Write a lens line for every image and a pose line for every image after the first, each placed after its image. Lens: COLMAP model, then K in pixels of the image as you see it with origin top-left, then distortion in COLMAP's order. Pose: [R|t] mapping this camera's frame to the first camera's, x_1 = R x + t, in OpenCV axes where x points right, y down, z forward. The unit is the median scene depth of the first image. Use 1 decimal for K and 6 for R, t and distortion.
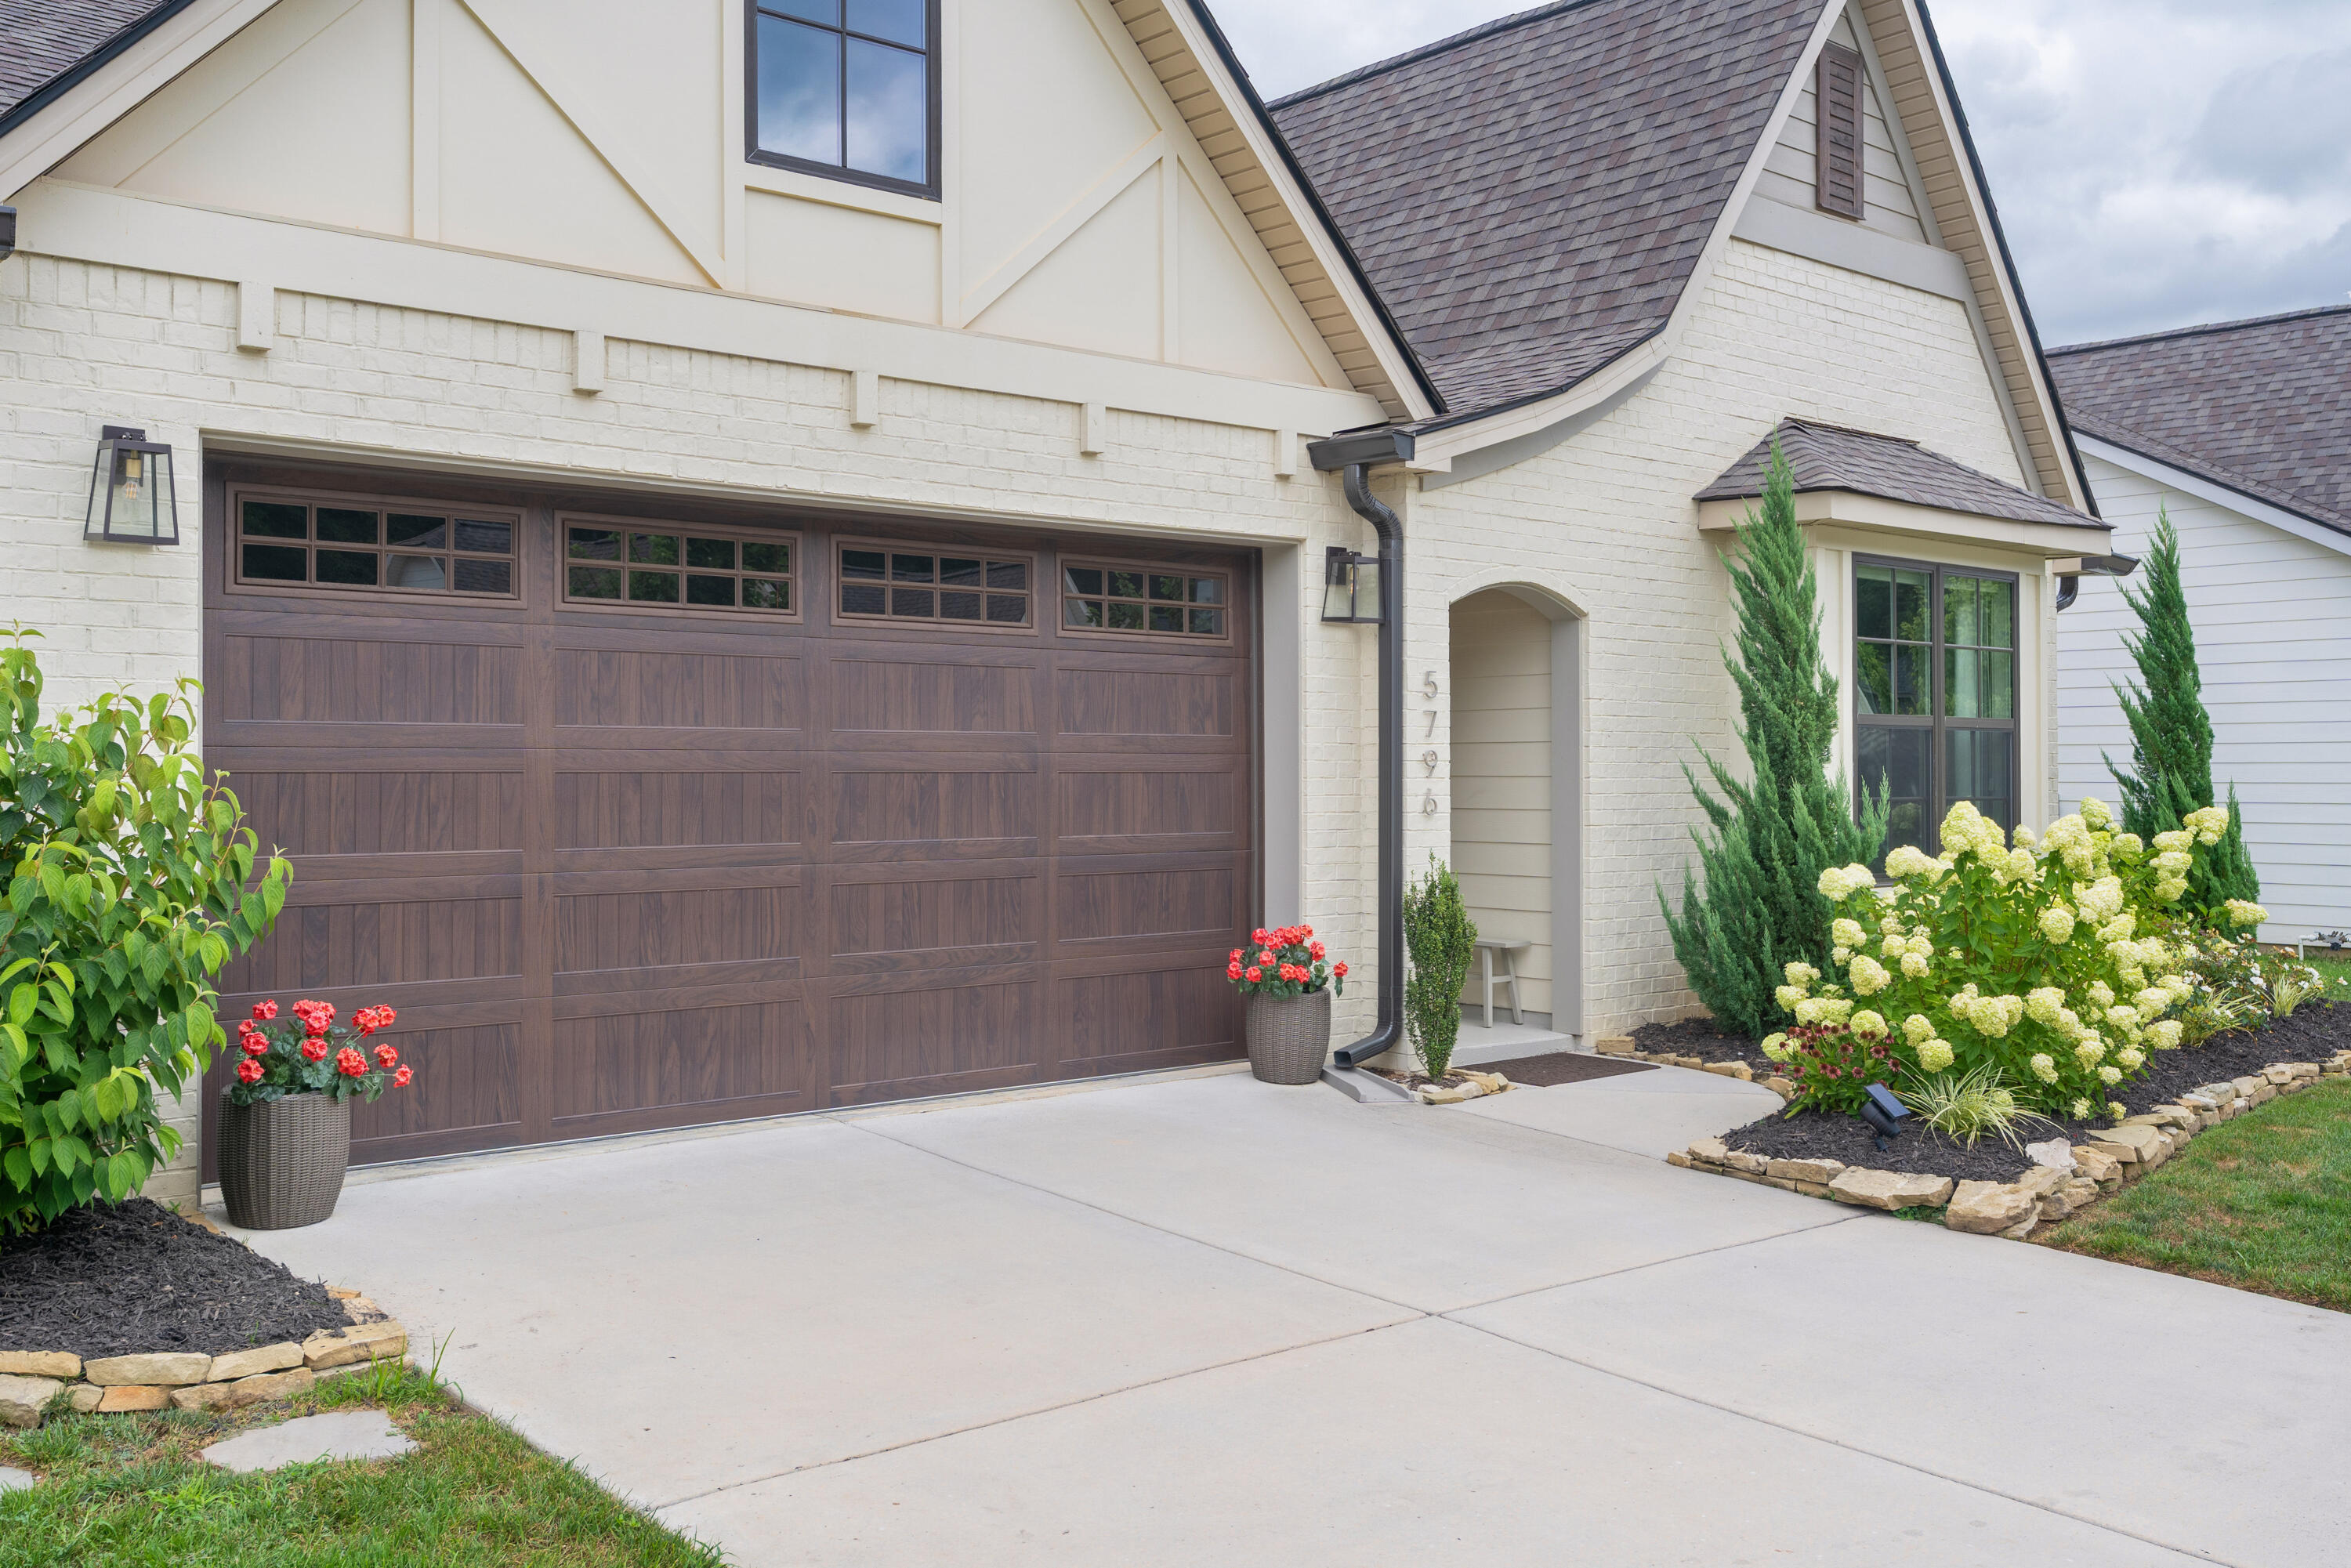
lens RADIAL K [[2130.9, 0, 1170.4], [0, 2130.9, 725.0], [0, 0, 1]] dist [-0.005419, 0.021836]
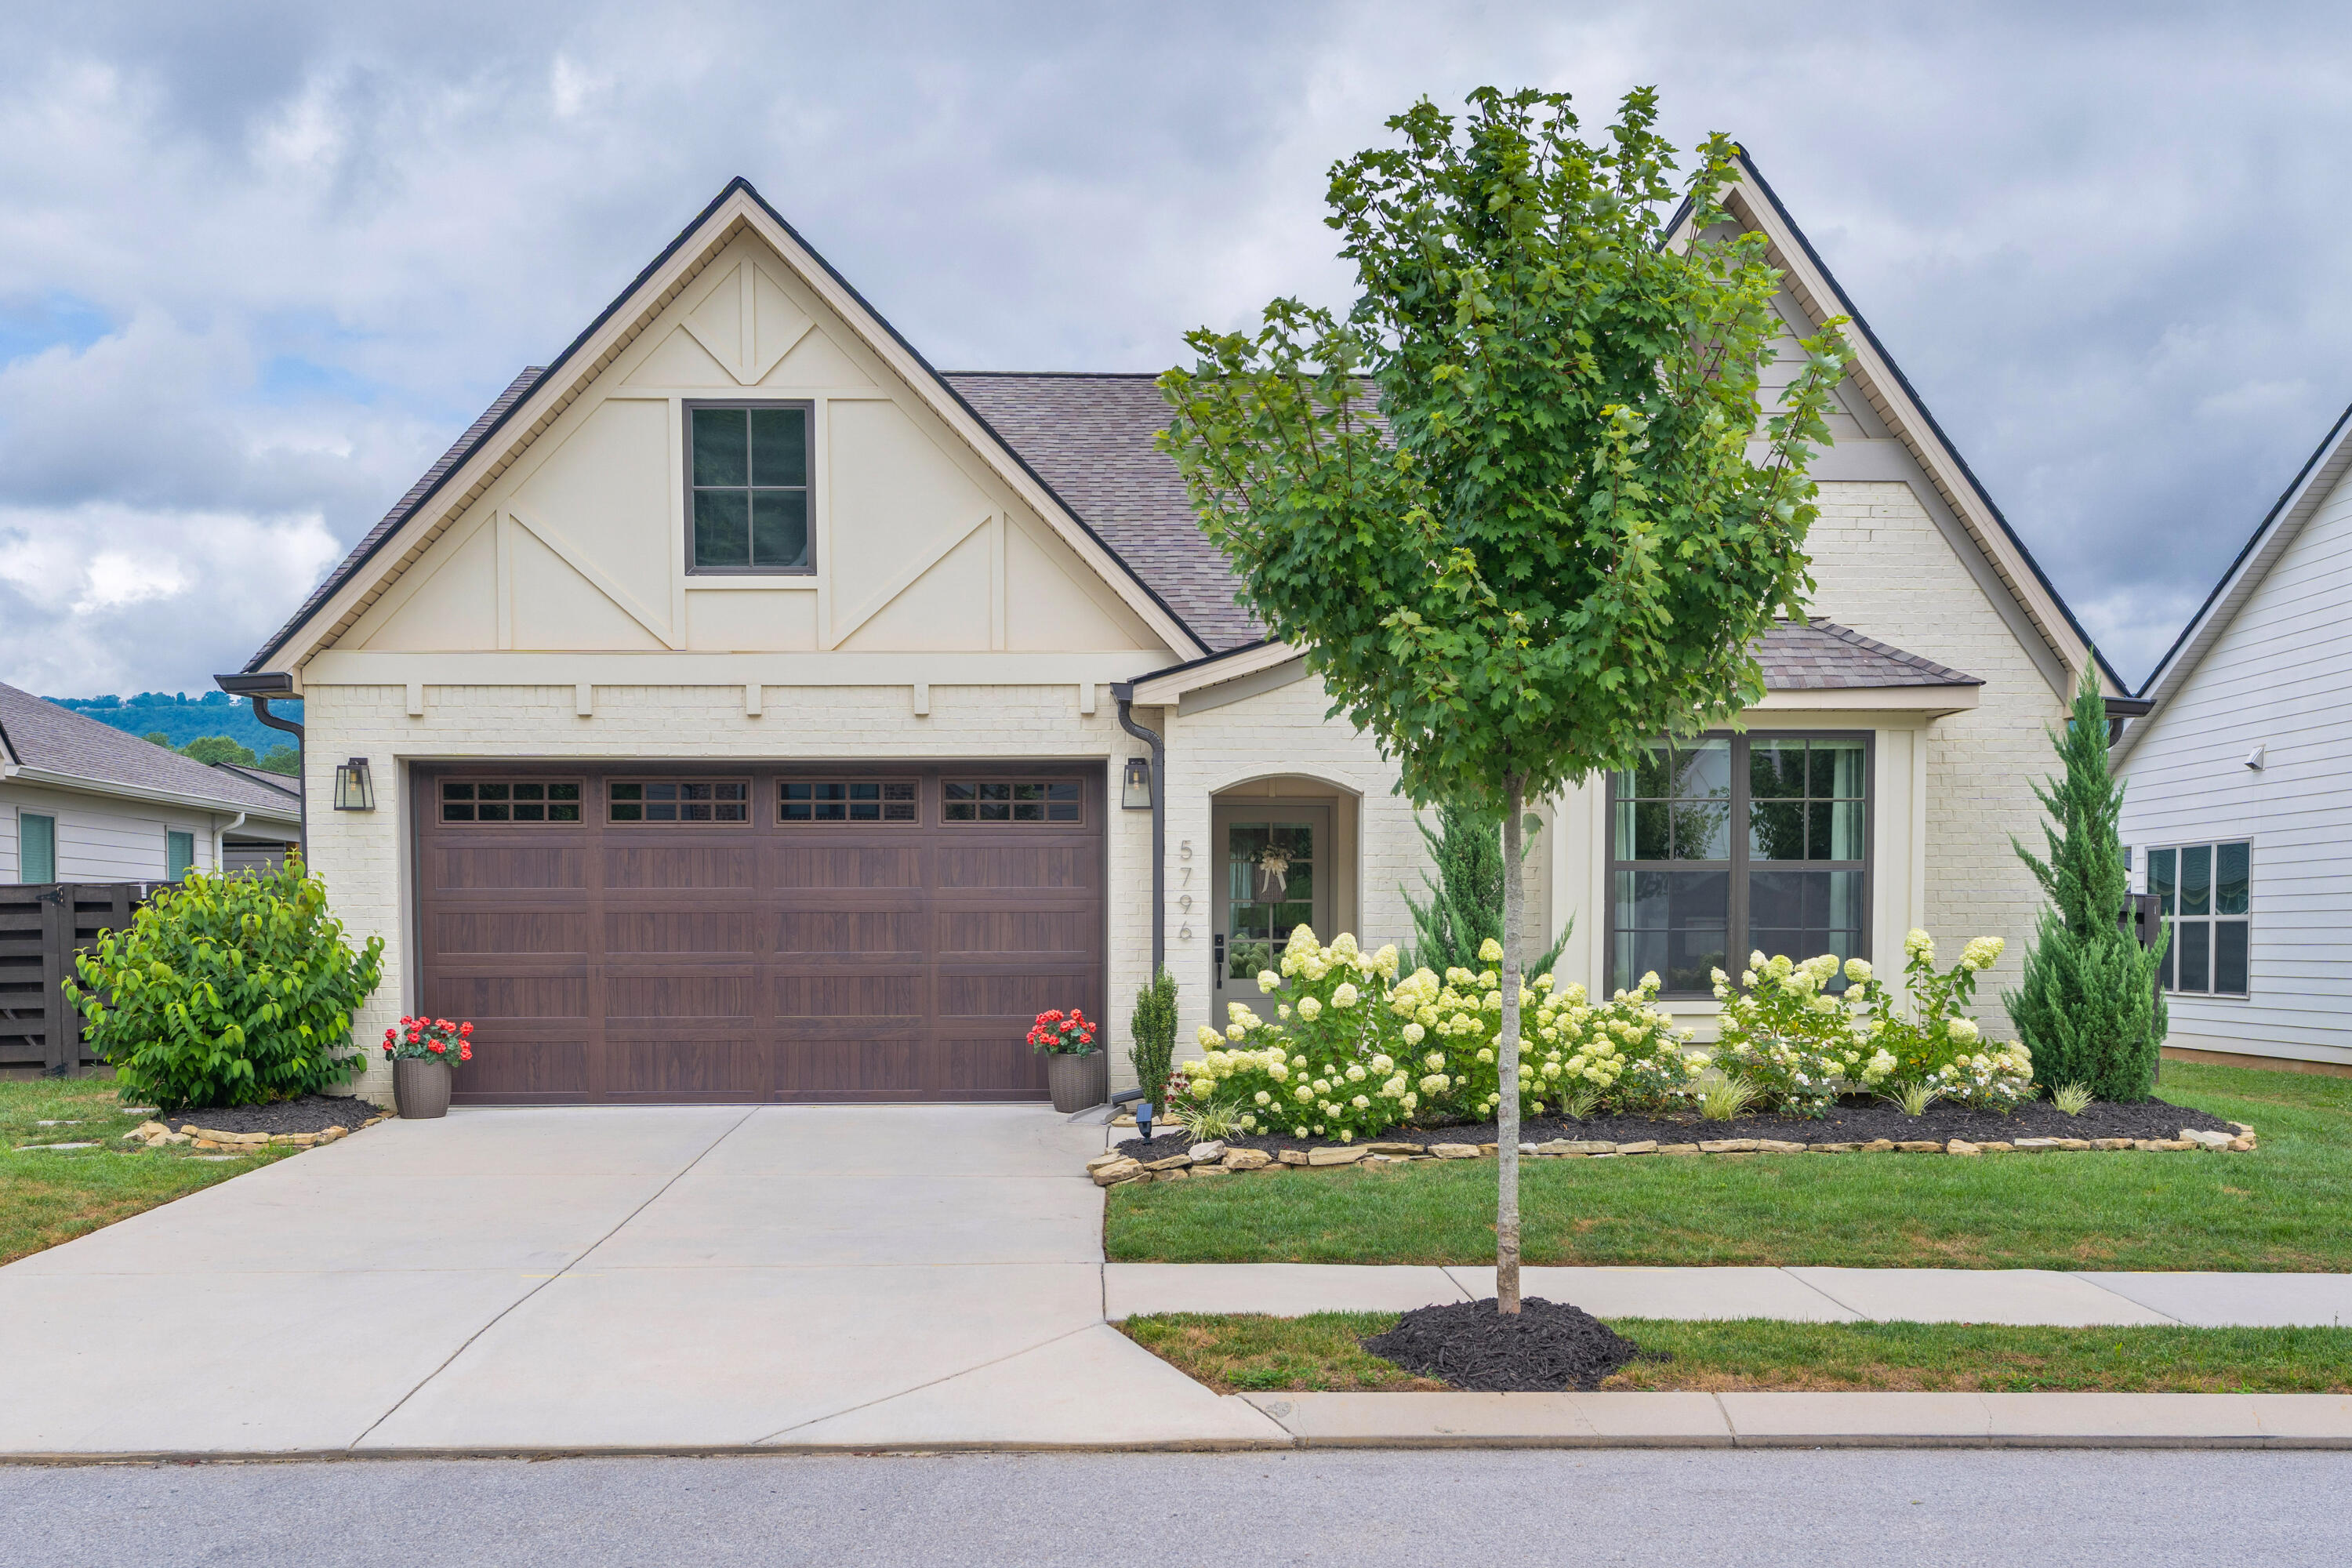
lens RADIAL K [[2378.8, 0, 1228.9], [0, 2378.8, 1027.3], [0, 0, 1]] dist [0.009348, 0.000000]
pose [[0.783390, 0.019048, -0.621239, 1.346559], [0.016775, 0.998518, 0.051769, 0.021443], [0.621304, -0.050977, 0.781909, -0.300554]]
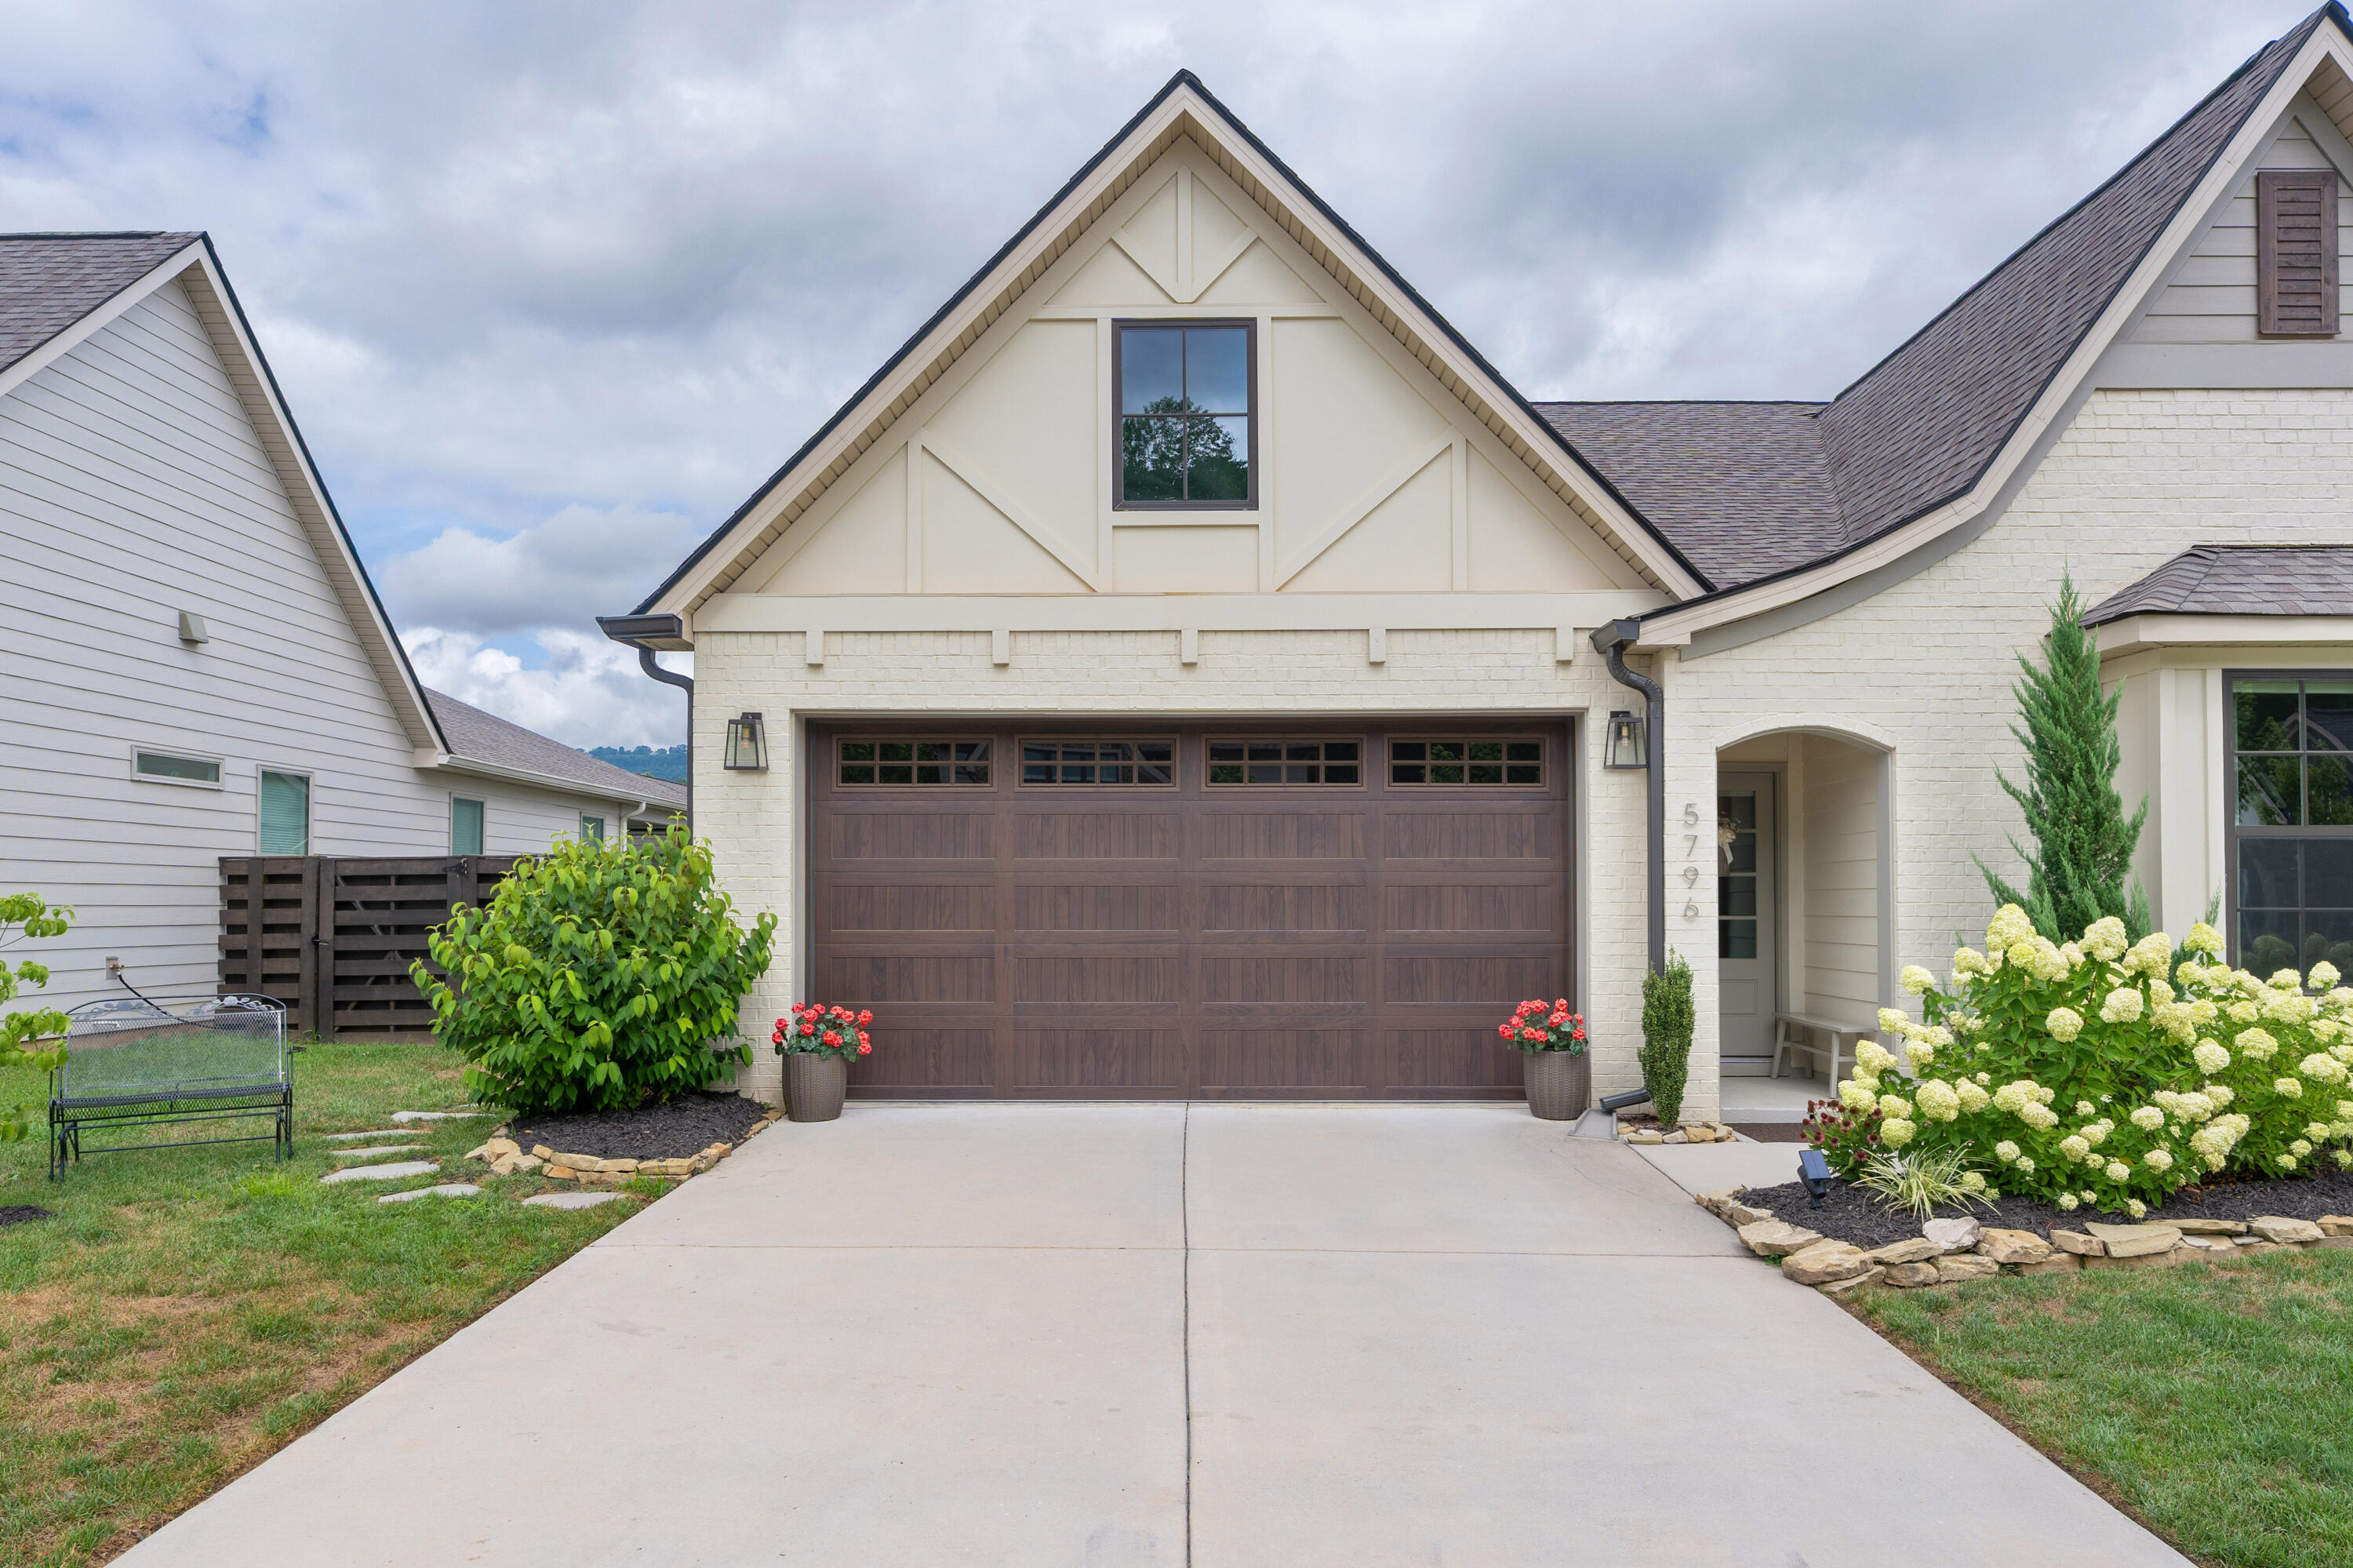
lens RADIAL K [[1511.0, 0, 1188.8], [0, 1511.0, 860.6], [0, 0, 1]] dist [-0.006136, 0.006304]
pose [[0.748514, -0.019549, -0.662830, 0.569735], [0.014658, 0.999809, -0.012936, 0.017867], [0.662956, -0.000033, 0.748658, 0.161021]]
